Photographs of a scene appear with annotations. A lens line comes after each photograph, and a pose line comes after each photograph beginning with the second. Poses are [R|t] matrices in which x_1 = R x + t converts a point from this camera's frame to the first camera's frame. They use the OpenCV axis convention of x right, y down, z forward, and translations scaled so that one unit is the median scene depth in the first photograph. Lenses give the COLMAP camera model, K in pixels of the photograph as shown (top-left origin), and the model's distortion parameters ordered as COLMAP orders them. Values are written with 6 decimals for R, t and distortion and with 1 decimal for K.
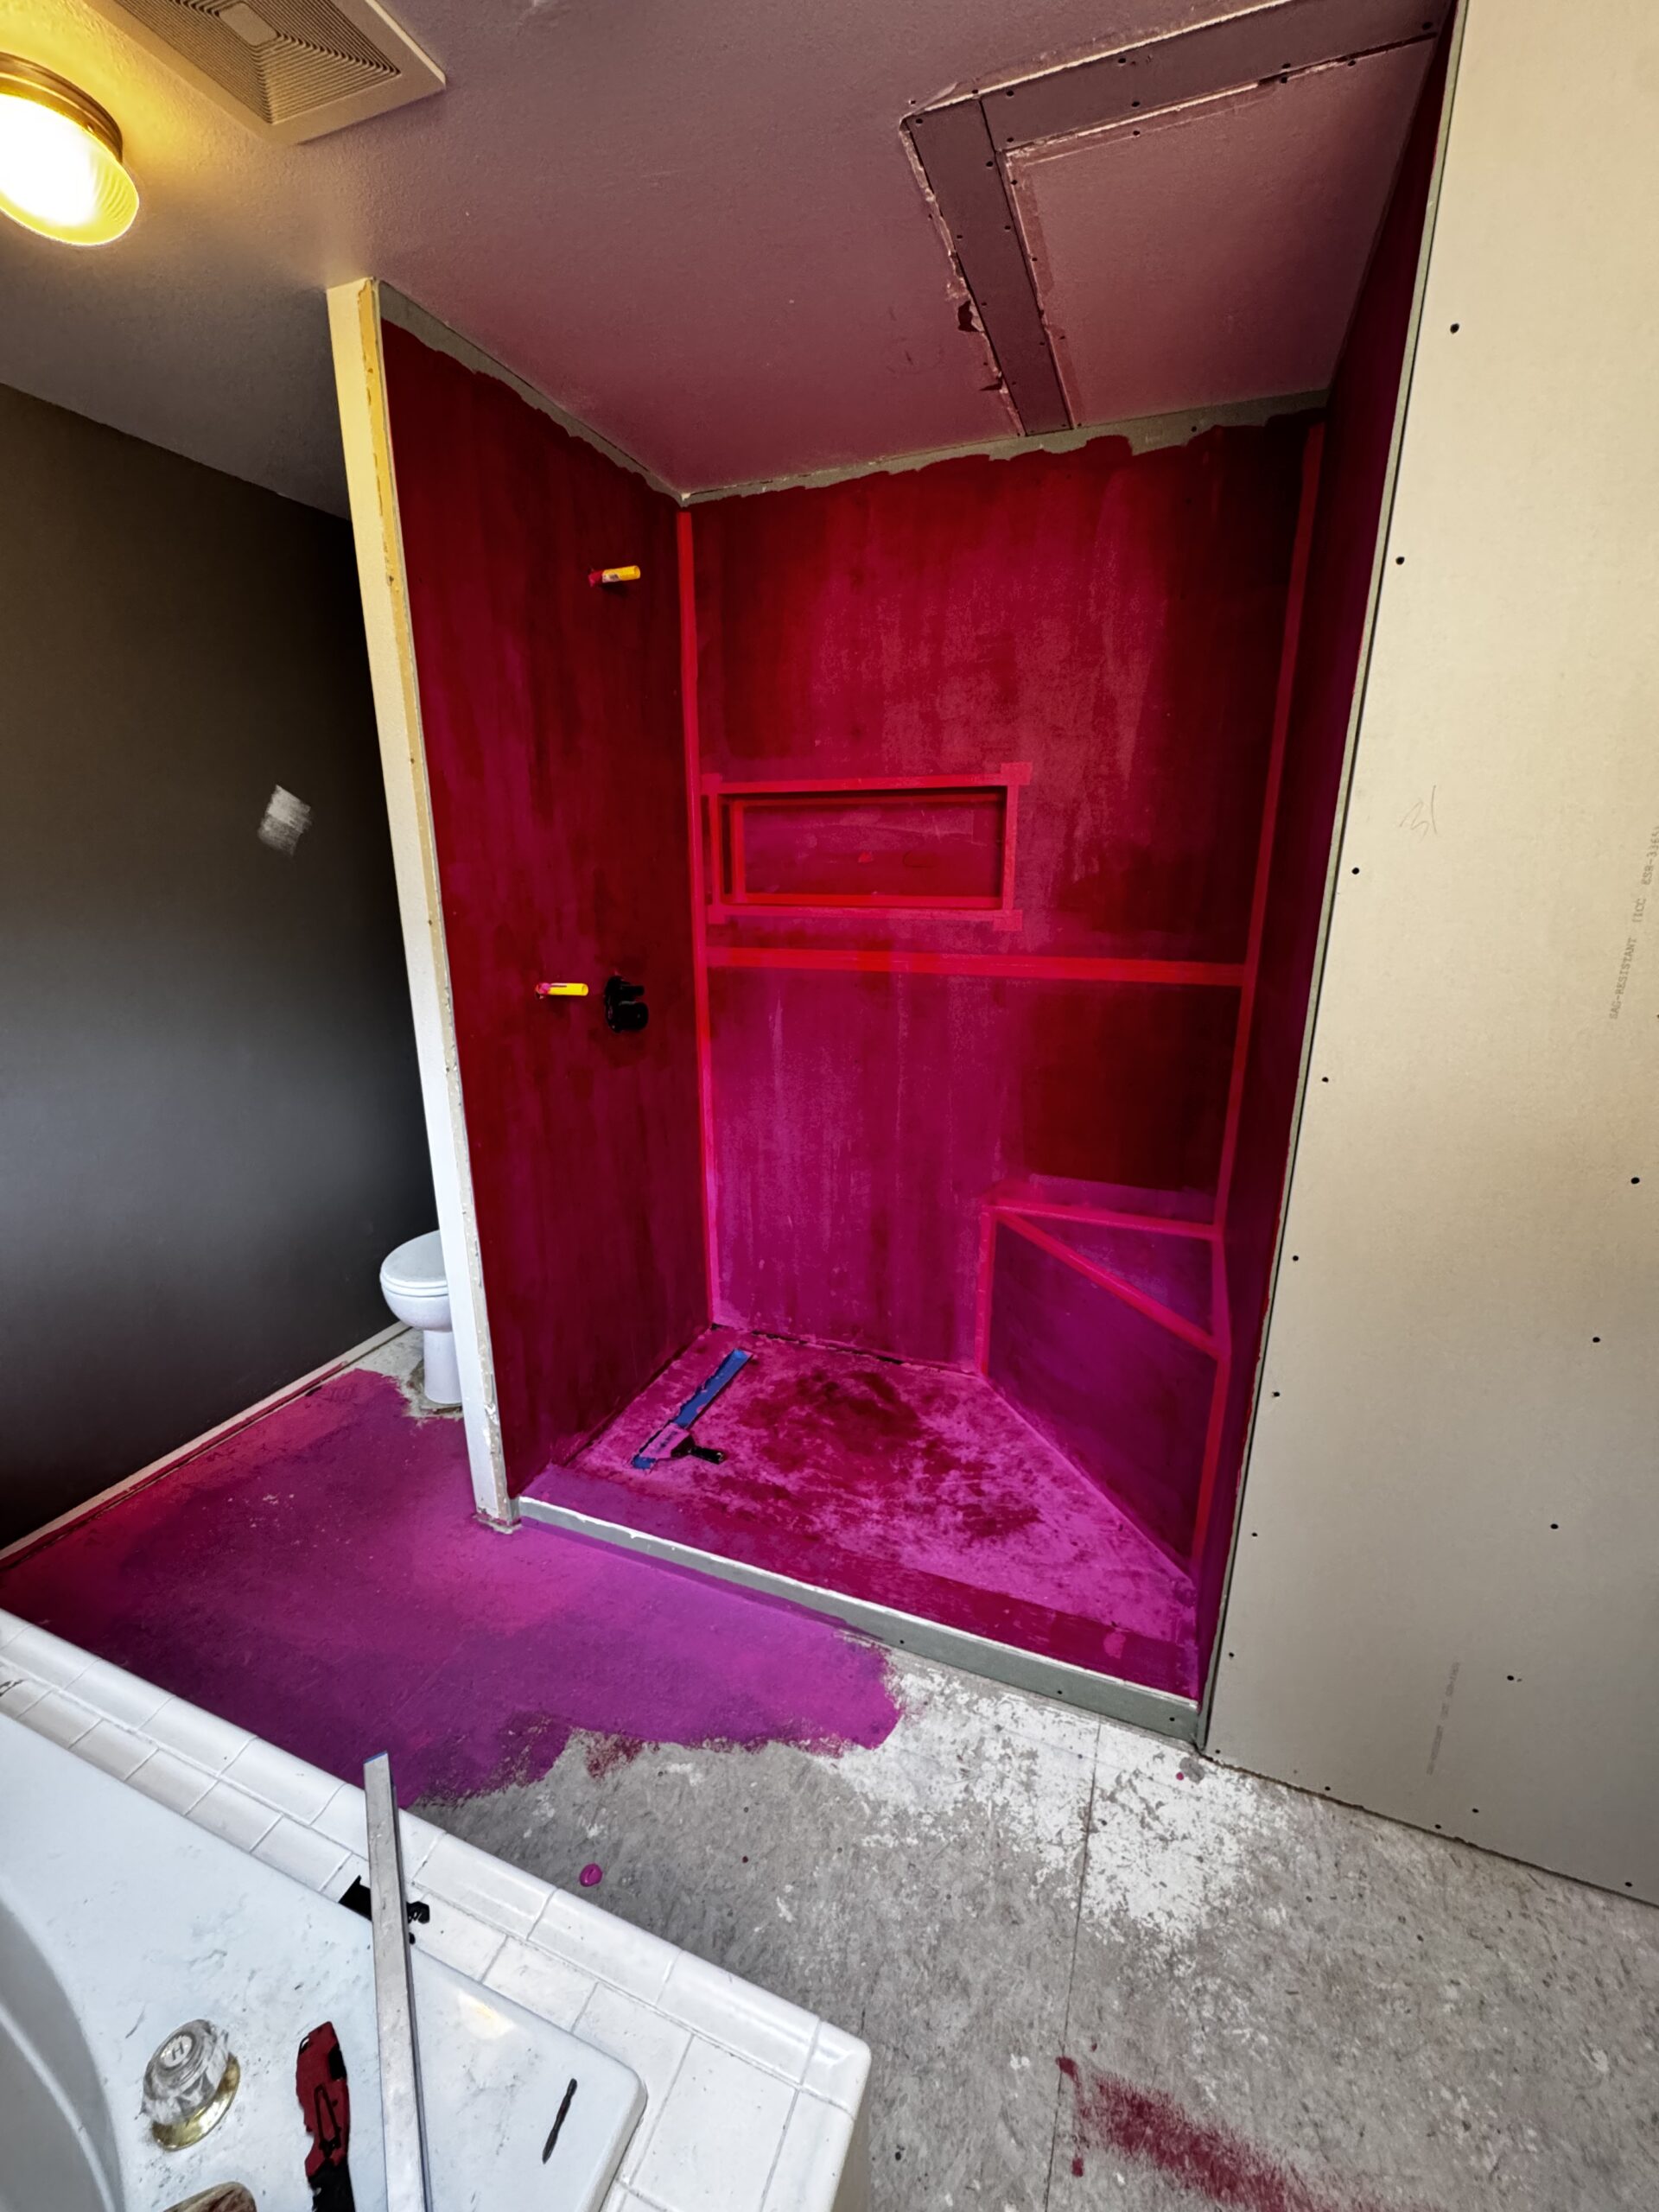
lens RADIAL K [[897.4, 0, 827.5], [0, 897.4, 1103.5], [0, 0, 1]] dist [-0.002718, -0.000067]
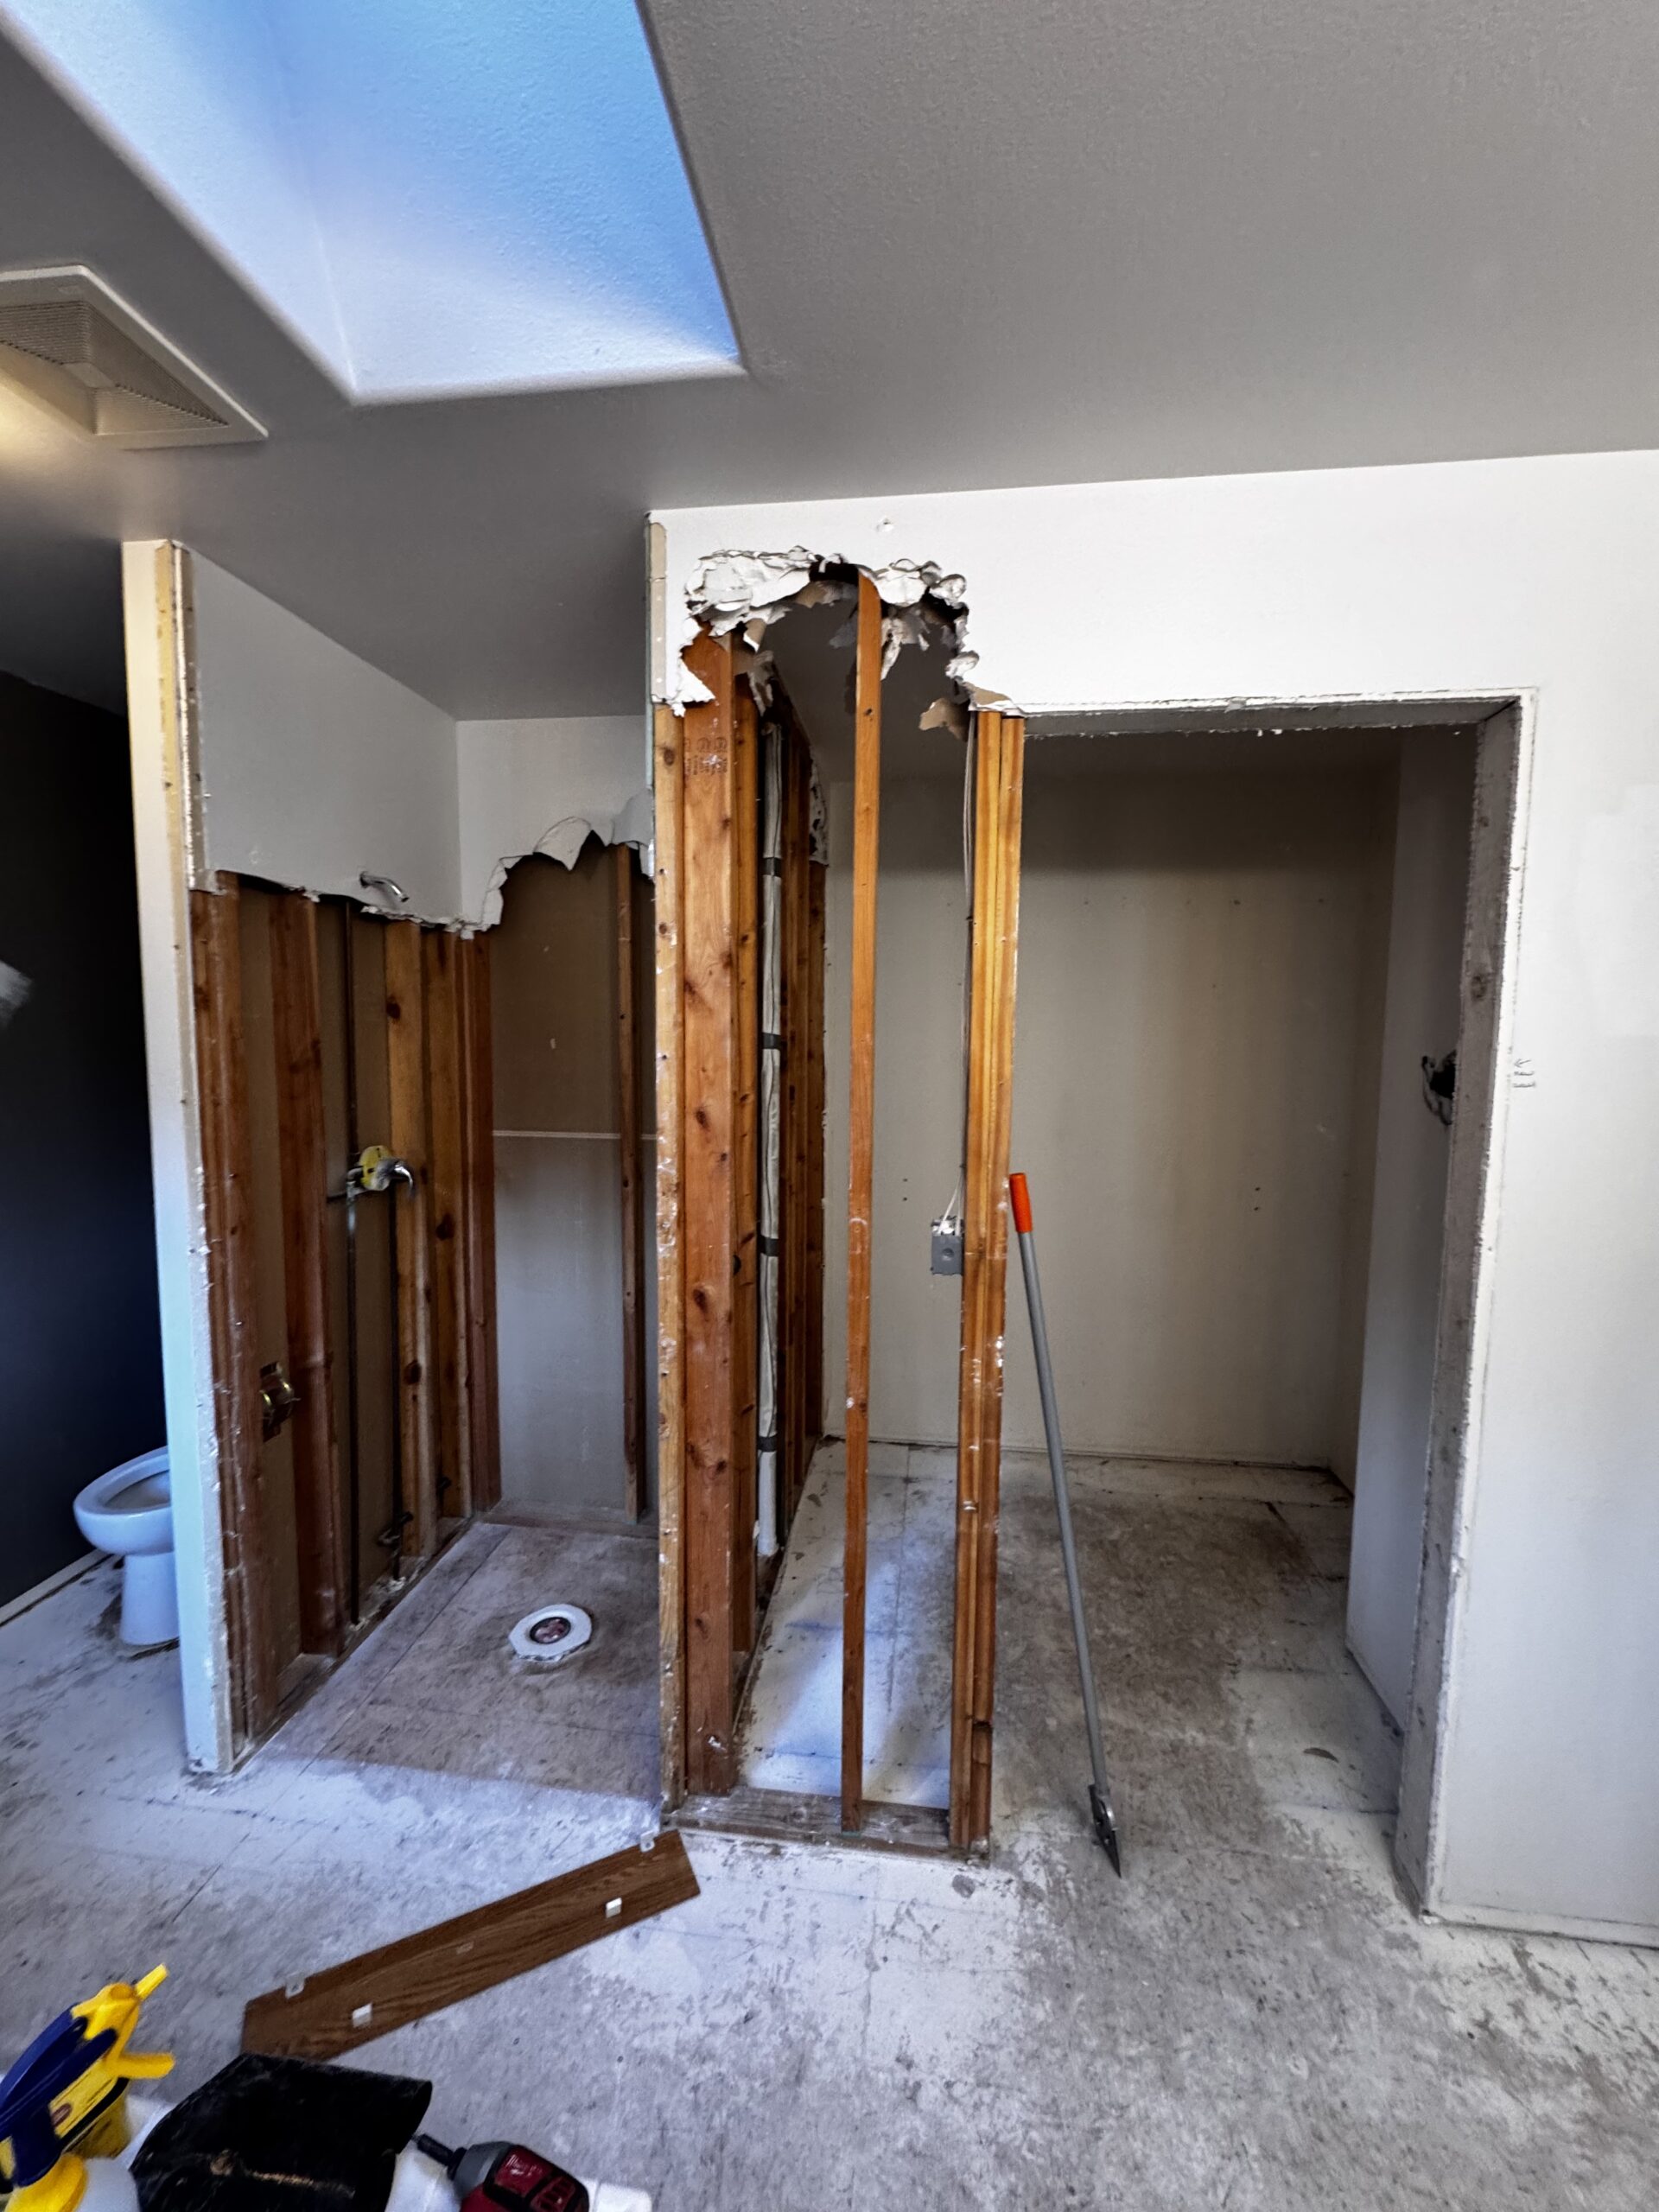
lens RADIAL K [[898.5, 0, 829.1], [0, 898.5, 1103.7], [0, 0, 1]] dist [0.001788, -0.000260]
pose [[0.968545, -0.011326, 0.248582, 0.001769], [0.056292, 0.983039, -0.174541, 0.016818], [-0.242389, 0.183044, 0.952755, -0.144655]]
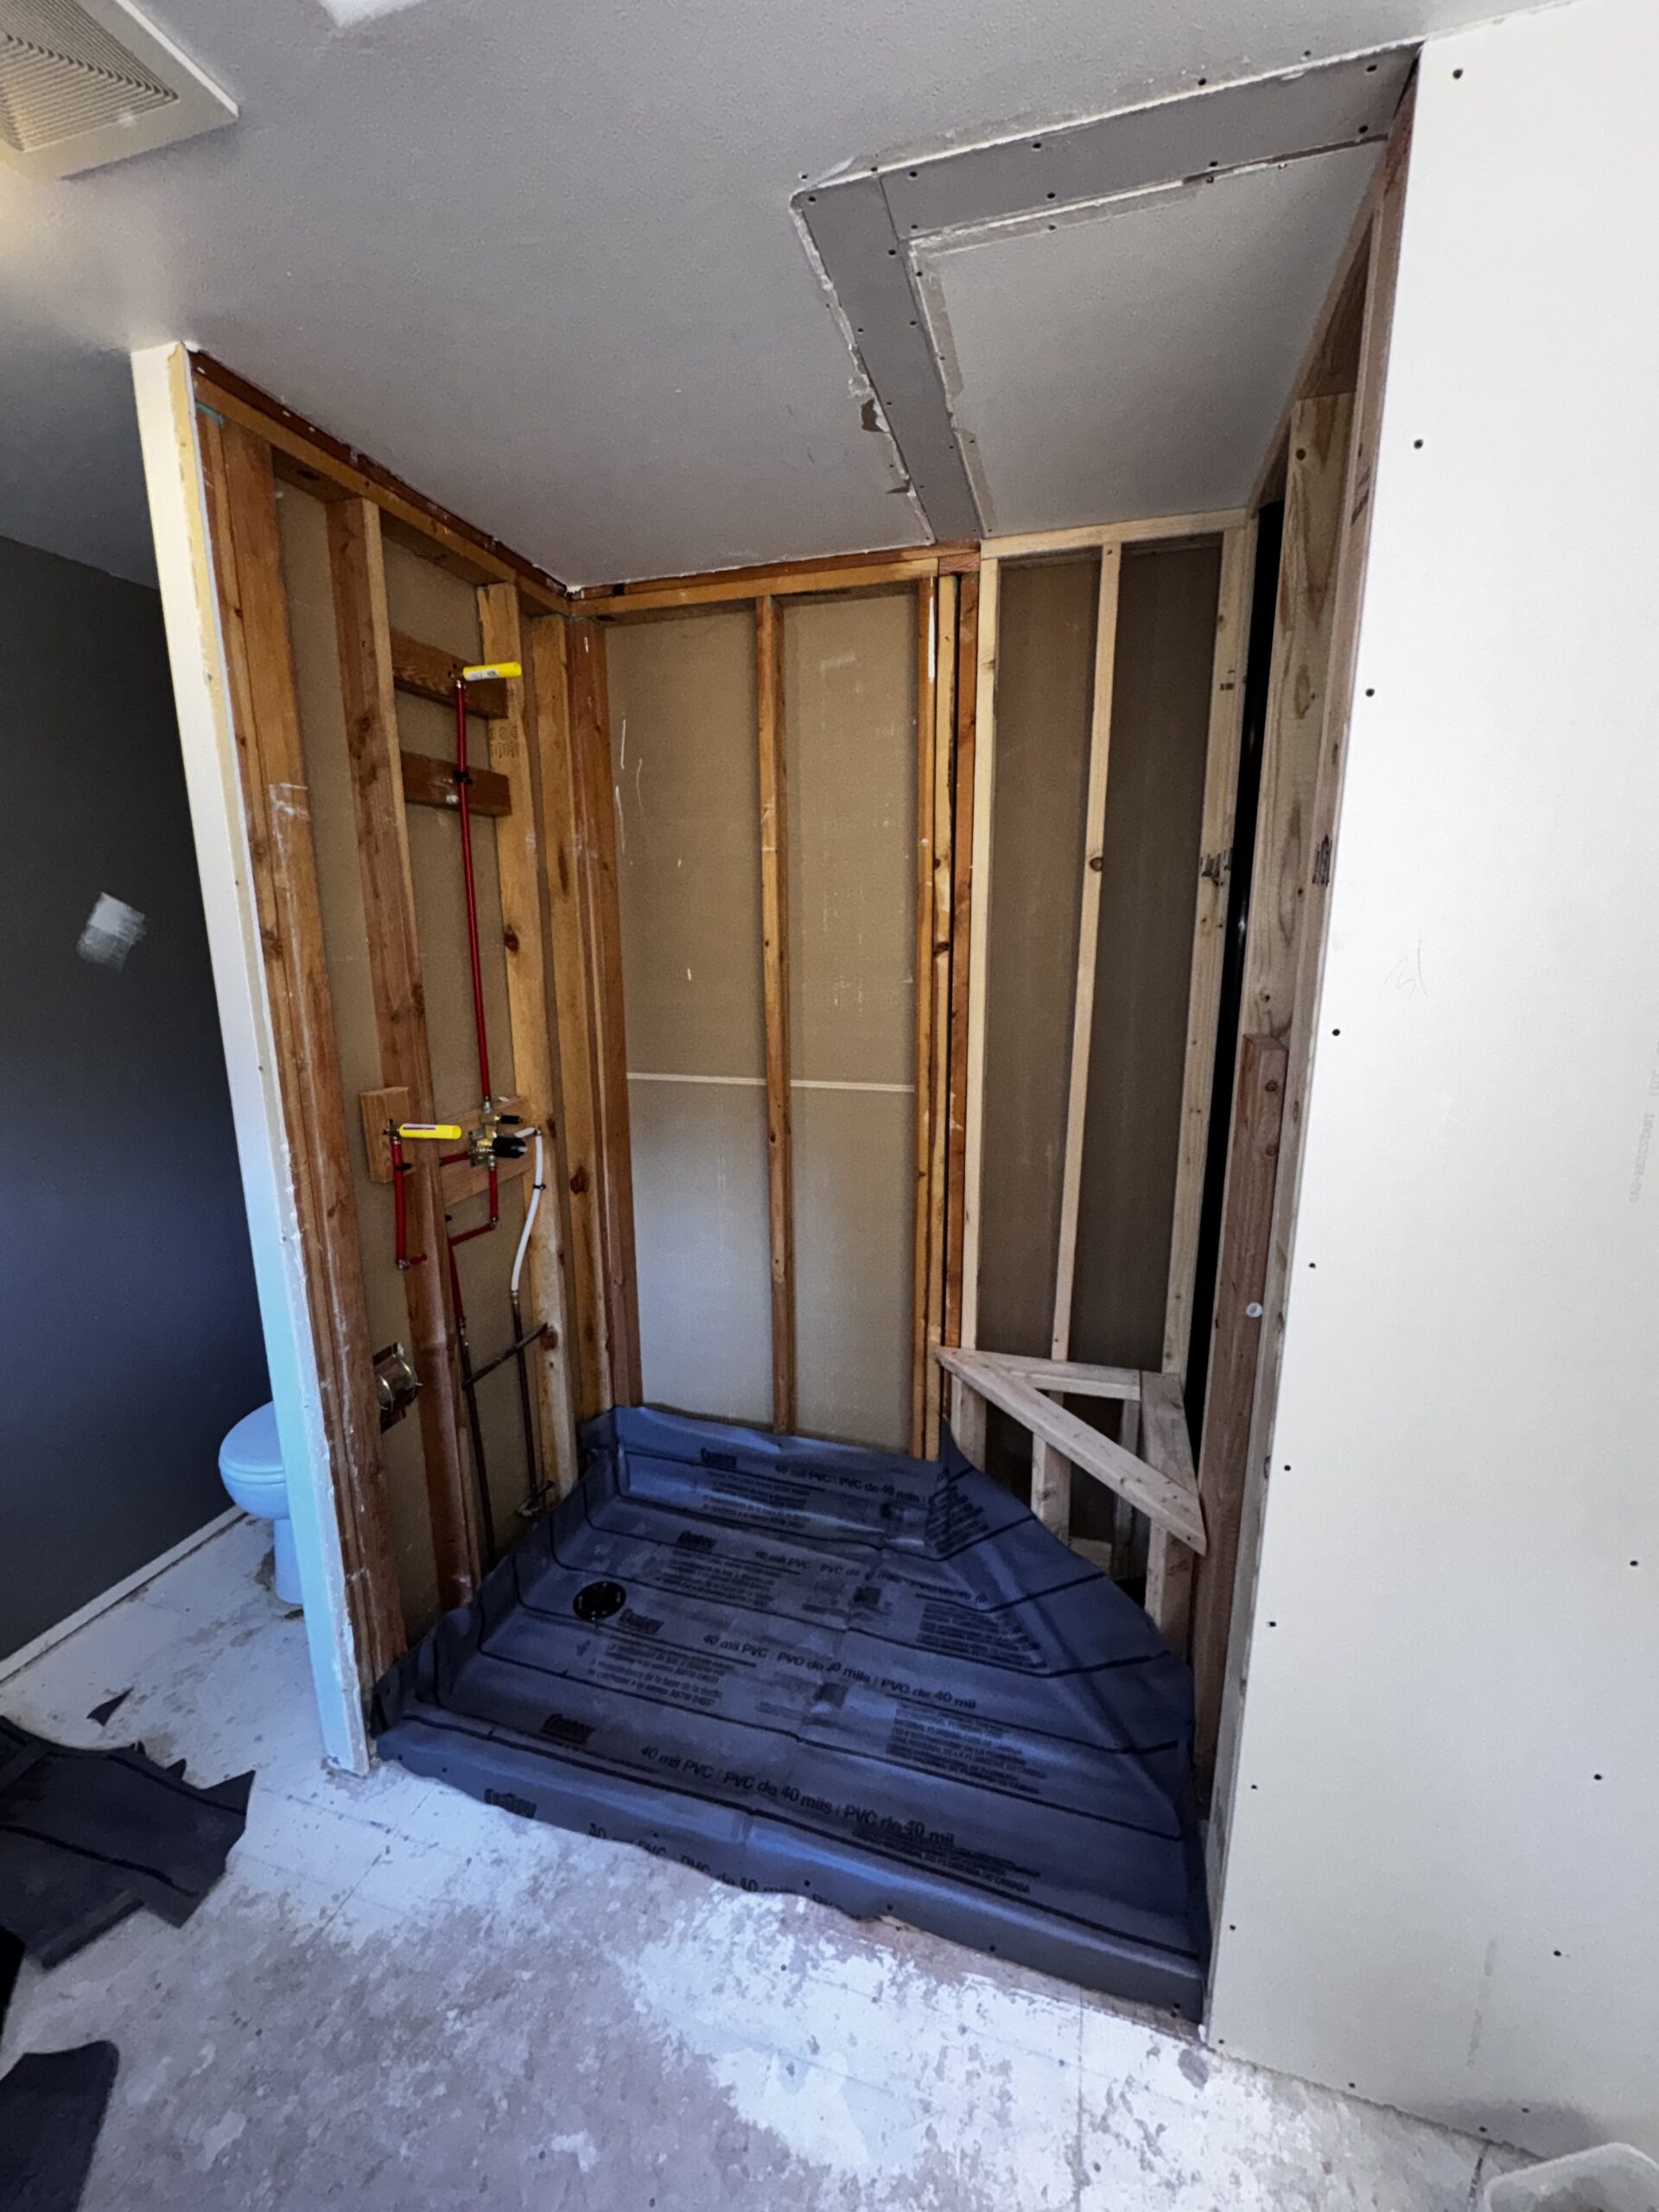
lens RADIAL K [[900.3, 0, 829.5], [0, 900.3, 1106.0], [0, 0, 1]] dist [-0.000648, -0.000471]
pose [[0.995932, -0.022604, 0.087222, 0.016745], [0.028767, 0.997127, -0.070067, -0.109210], [-0.085388, 0.072291, 0.993722, 0.137985]]
